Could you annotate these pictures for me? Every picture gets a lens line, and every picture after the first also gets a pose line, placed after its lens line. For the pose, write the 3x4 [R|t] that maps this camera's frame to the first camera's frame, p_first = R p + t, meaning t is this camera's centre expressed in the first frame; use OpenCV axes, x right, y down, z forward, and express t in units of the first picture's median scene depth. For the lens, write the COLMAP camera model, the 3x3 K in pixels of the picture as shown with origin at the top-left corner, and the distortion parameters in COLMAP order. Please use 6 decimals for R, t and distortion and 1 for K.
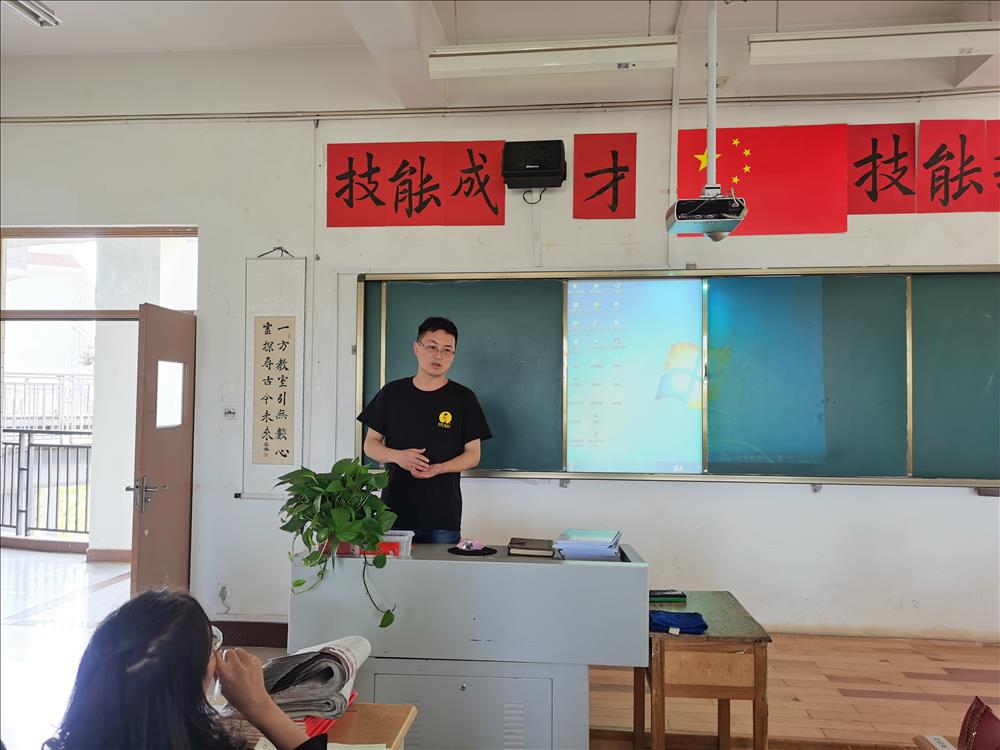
lens RADIAL K [[781.3, 0, 496.4], [0, 781.3, 375.4], [0, 0, 1]] dist [0.045177, -0.021705]
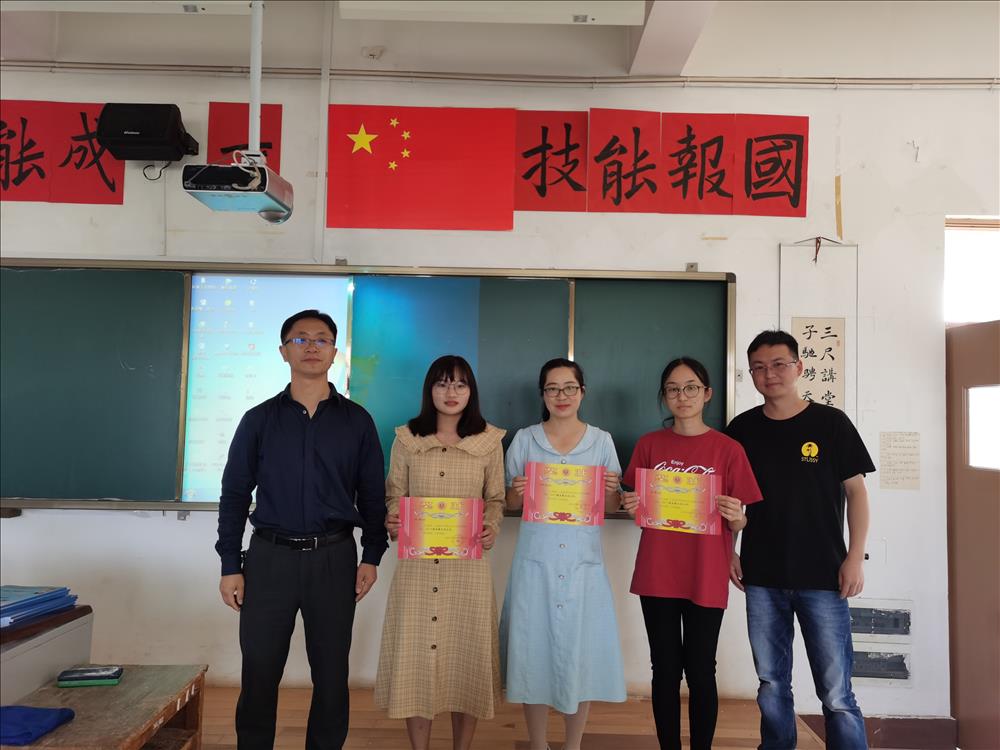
lens RADIAL K [[781.3, 0, 496.0], [0, 781.3, 369.8], [0, 0, 1]] dist [0.045177, -0.021705]
pose [[0.995530, 0.023004, 0.091598, 0.344766], [-0.020468, 0.999383, -0.028527, 0.000256], [-0.092198, 0.026525, 0.995387, 0.132008]]
